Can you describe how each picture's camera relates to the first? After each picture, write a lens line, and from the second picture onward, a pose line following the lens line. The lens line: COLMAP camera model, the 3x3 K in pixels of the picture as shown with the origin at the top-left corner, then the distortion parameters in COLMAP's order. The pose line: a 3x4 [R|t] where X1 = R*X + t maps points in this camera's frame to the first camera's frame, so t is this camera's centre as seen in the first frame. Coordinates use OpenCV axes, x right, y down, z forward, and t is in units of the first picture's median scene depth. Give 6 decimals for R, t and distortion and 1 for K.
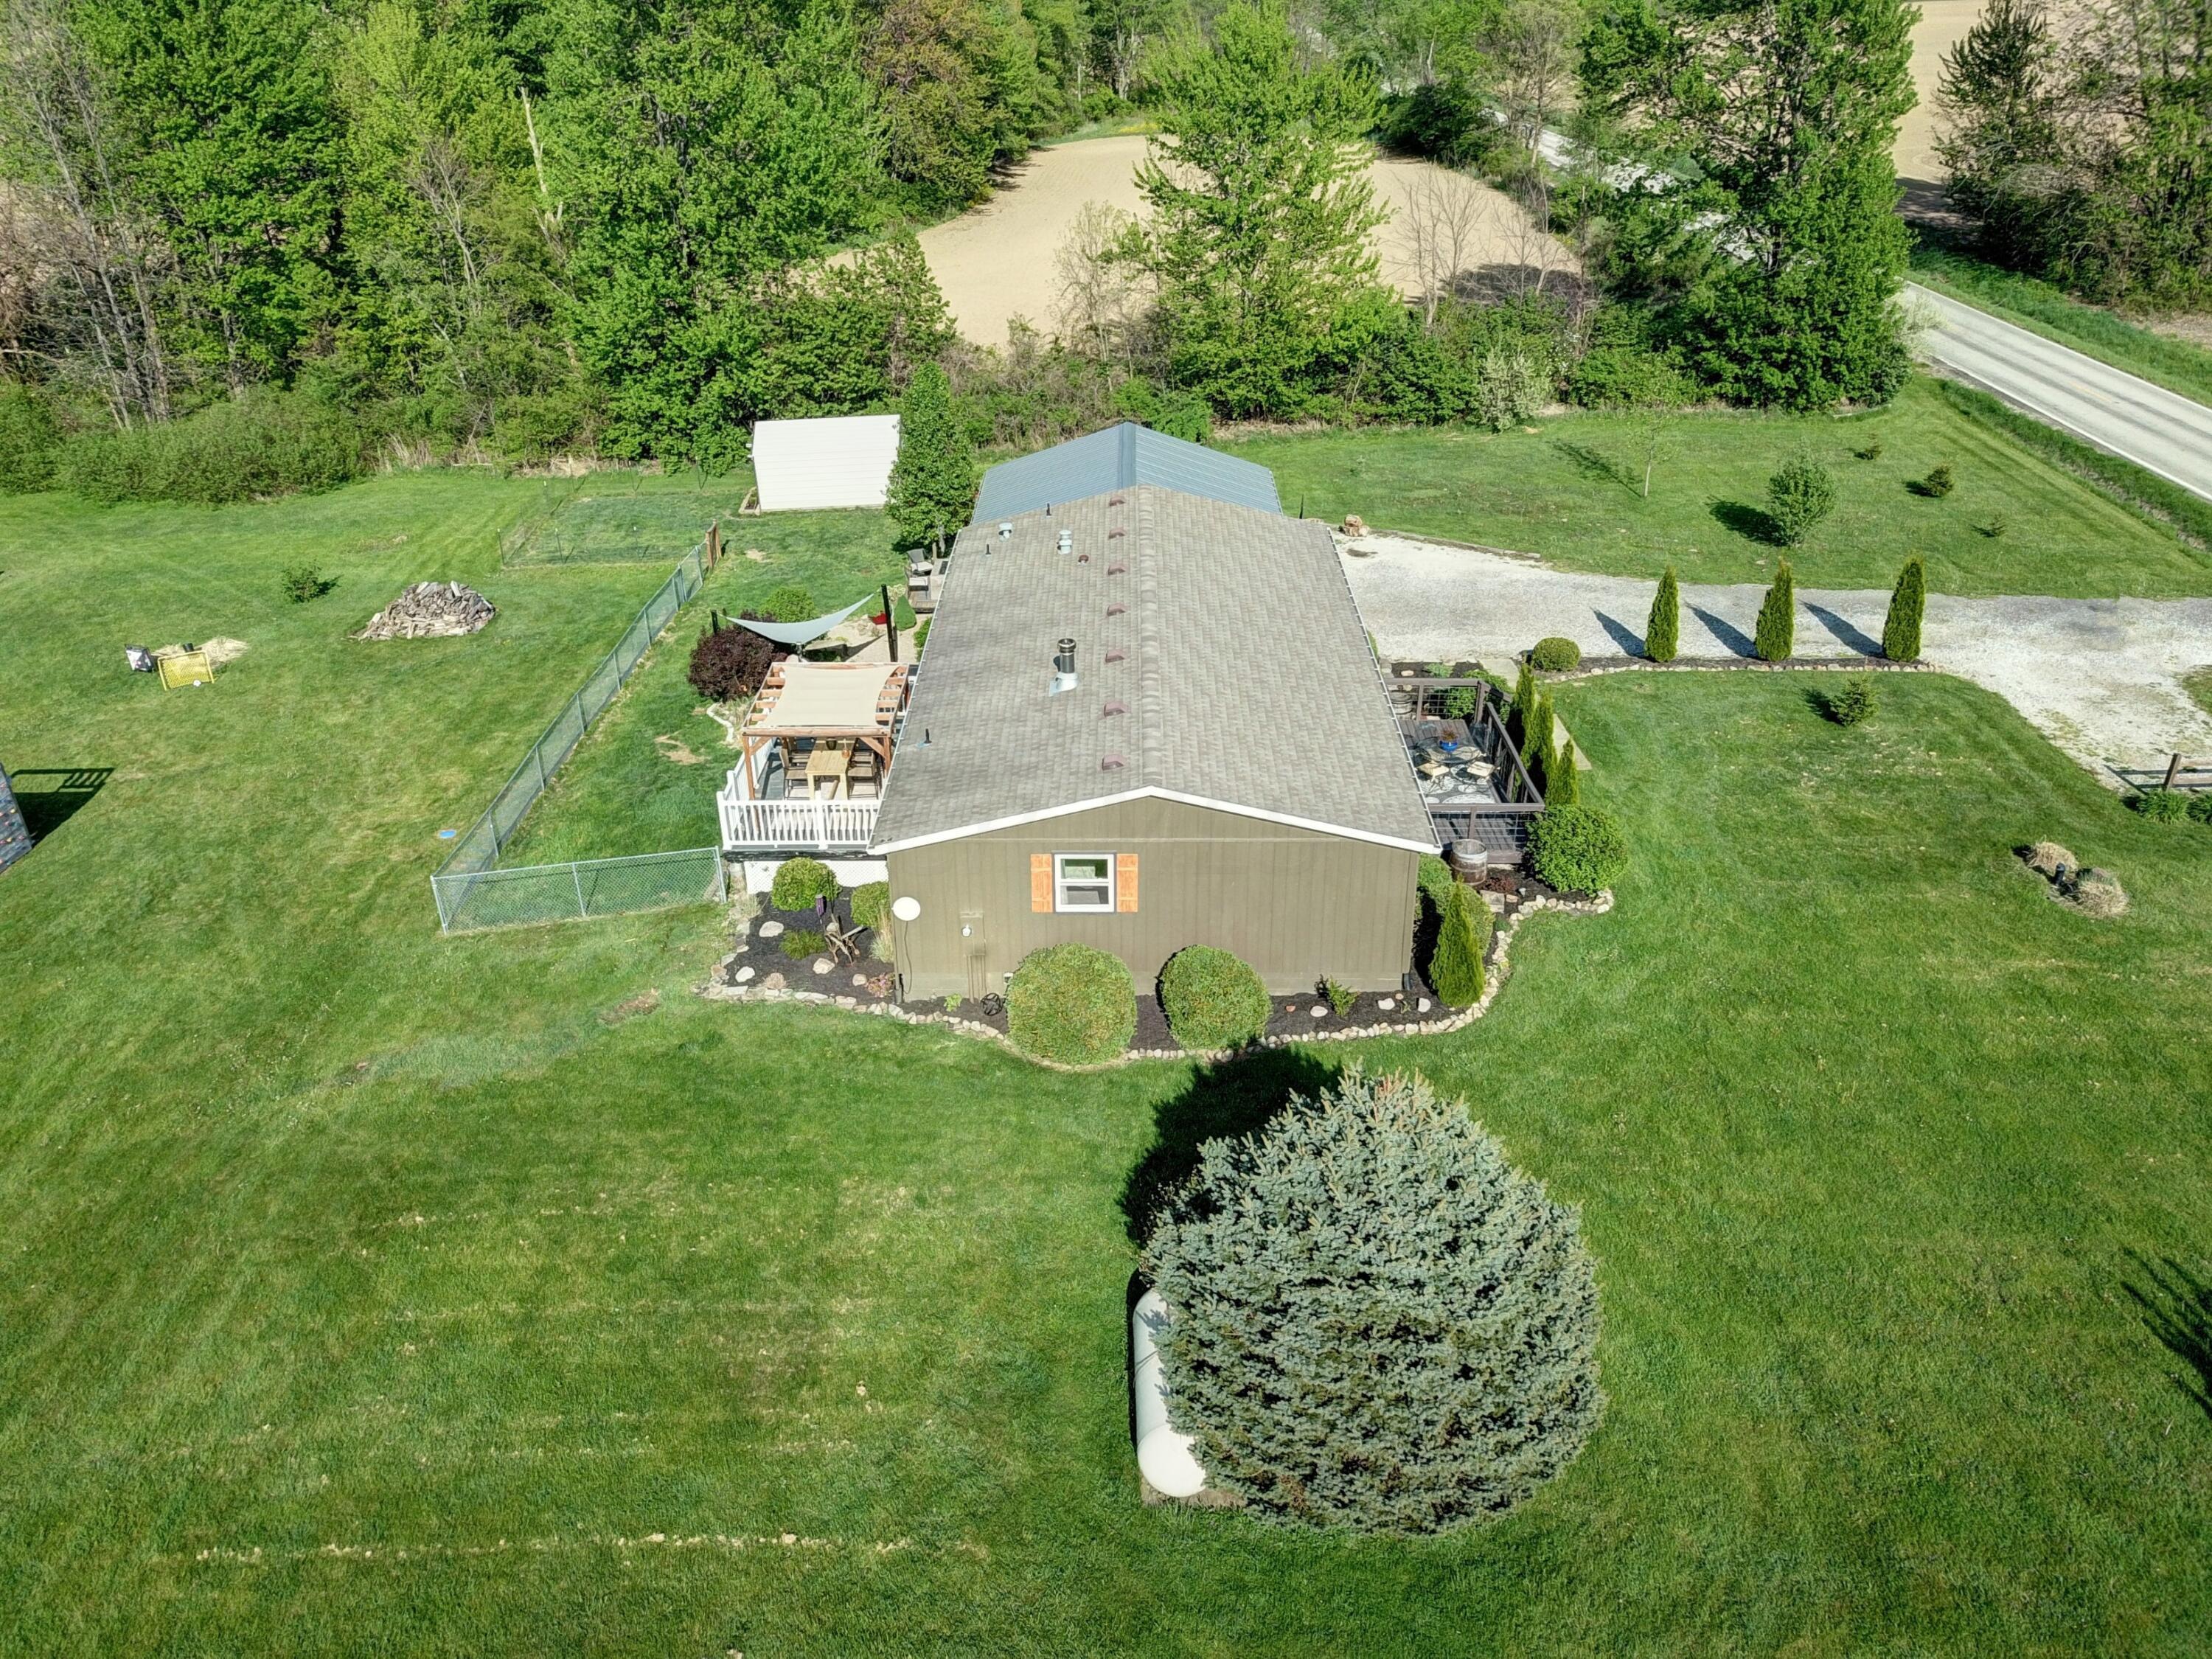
lens RADIAL K [[1699.5, 0, 1113.9], [0, 1699.5, 831.6], [0, 0, 1]] dist [0.053887, -0.099778]
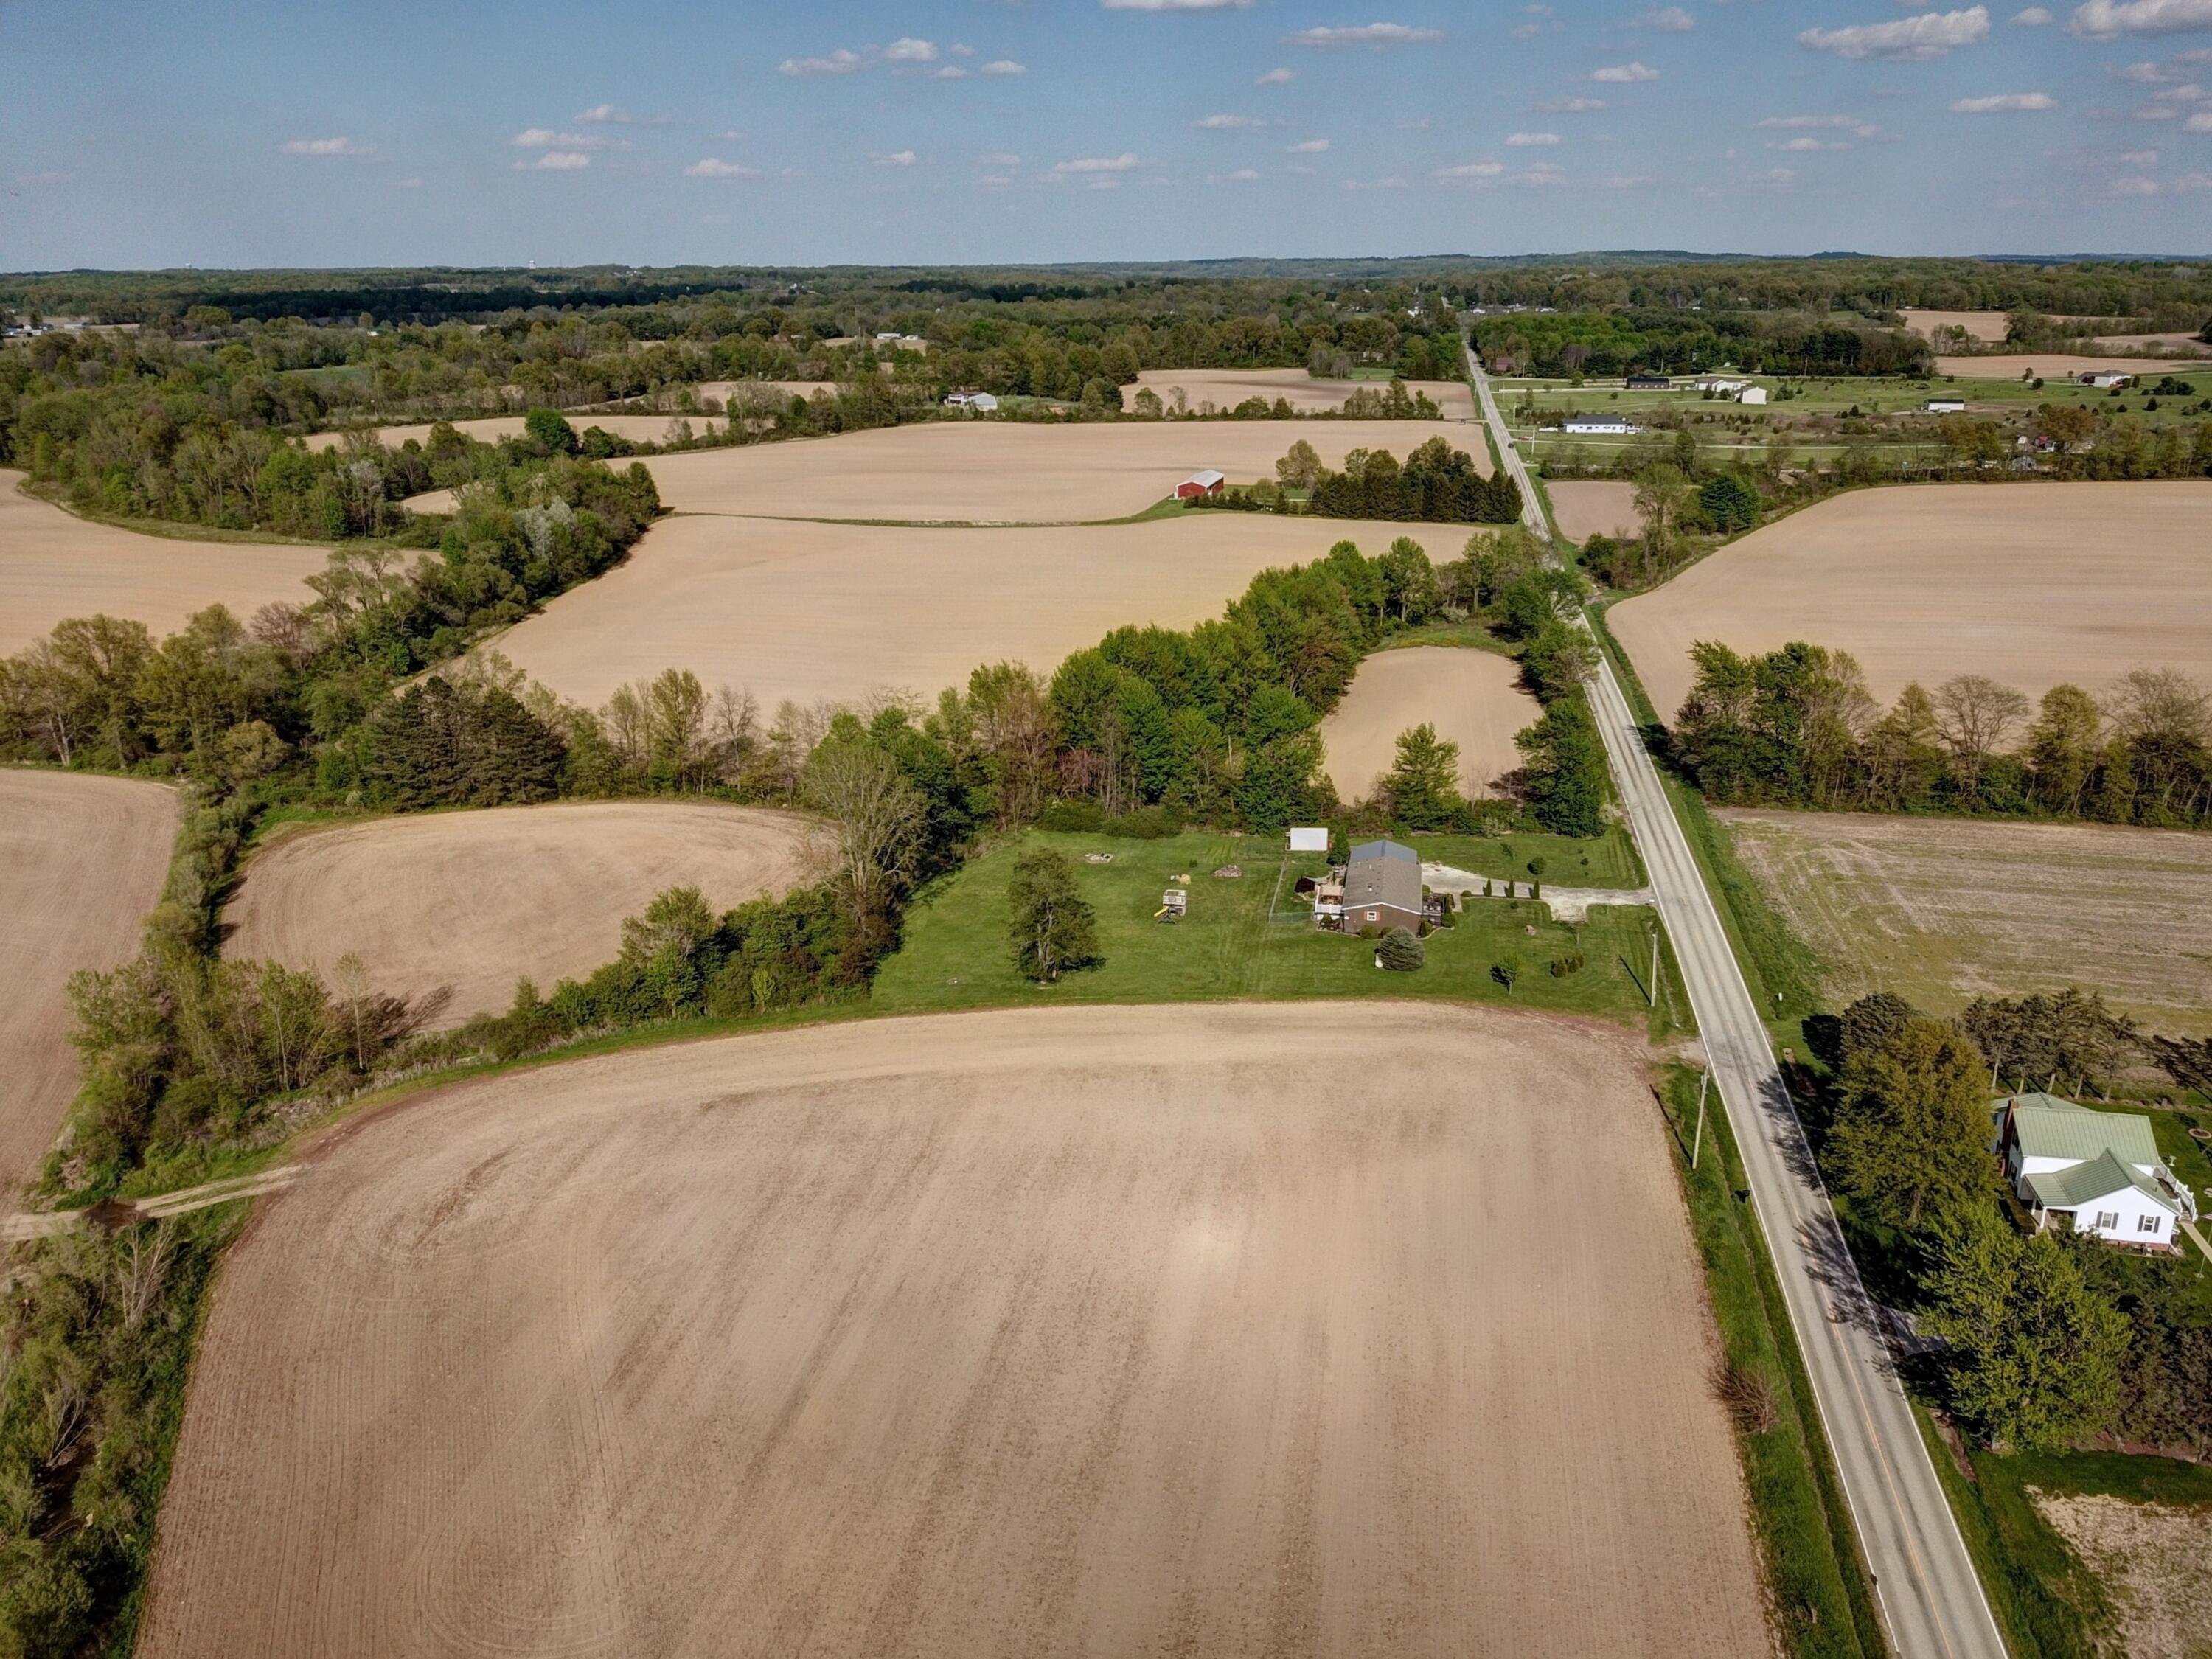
lens RADIAL K [[1699.5, 0, 1113.9], [0, 1699.5, 831.6], [0, 0, 1]] dist [0.053887, -0.099778]
pose [[0.985510, 0.053865, -0.160834, 0.029152], [-0.078389, 0.985533, -0.150263, 0.536551], [0.150414, 0.160693, 0.975476, -3.964522]]
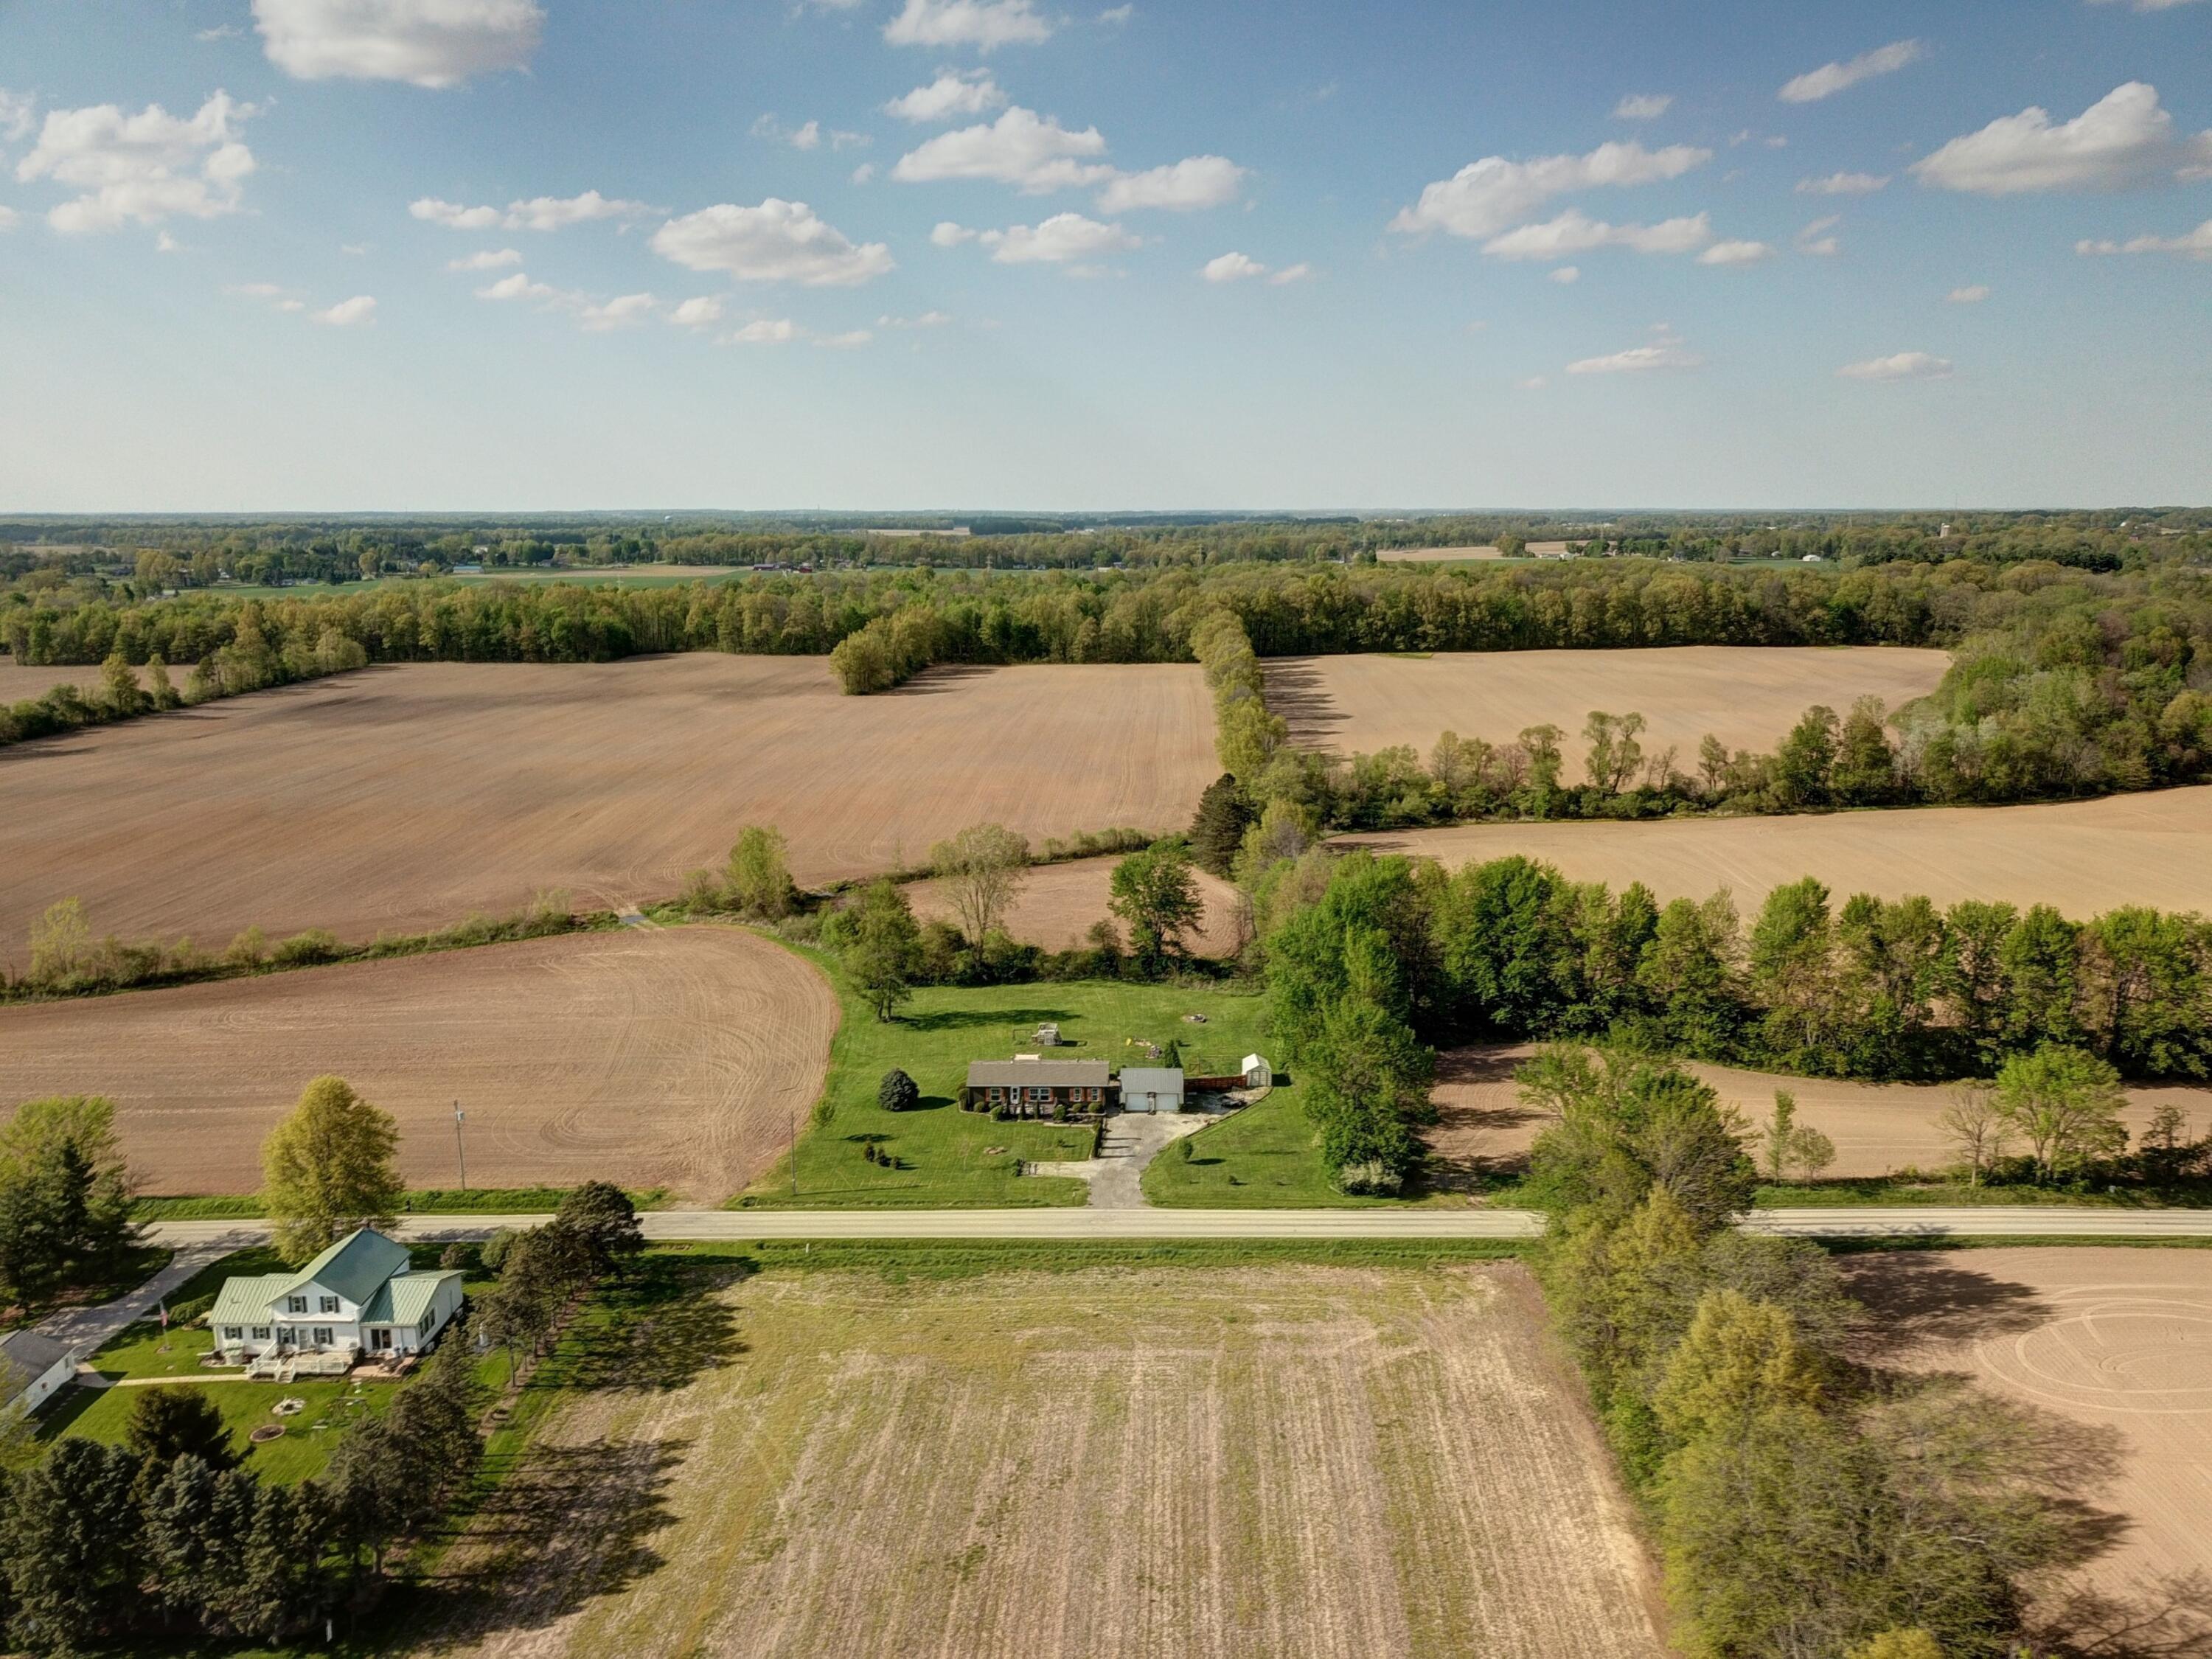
lens RADIAL K [[1699.5, 0, 1113.9], [0, 1699.5, 831.6], [0, 0, 1]] dist [0.053887, -0.099778]
pose [[-0.007849, 0.197165, -0.980339, 4.435457], [-0.457011, 0.871286, 0.178891, -1.579138], [0.889426, 0.449430, 0.083268, 0.285297]]
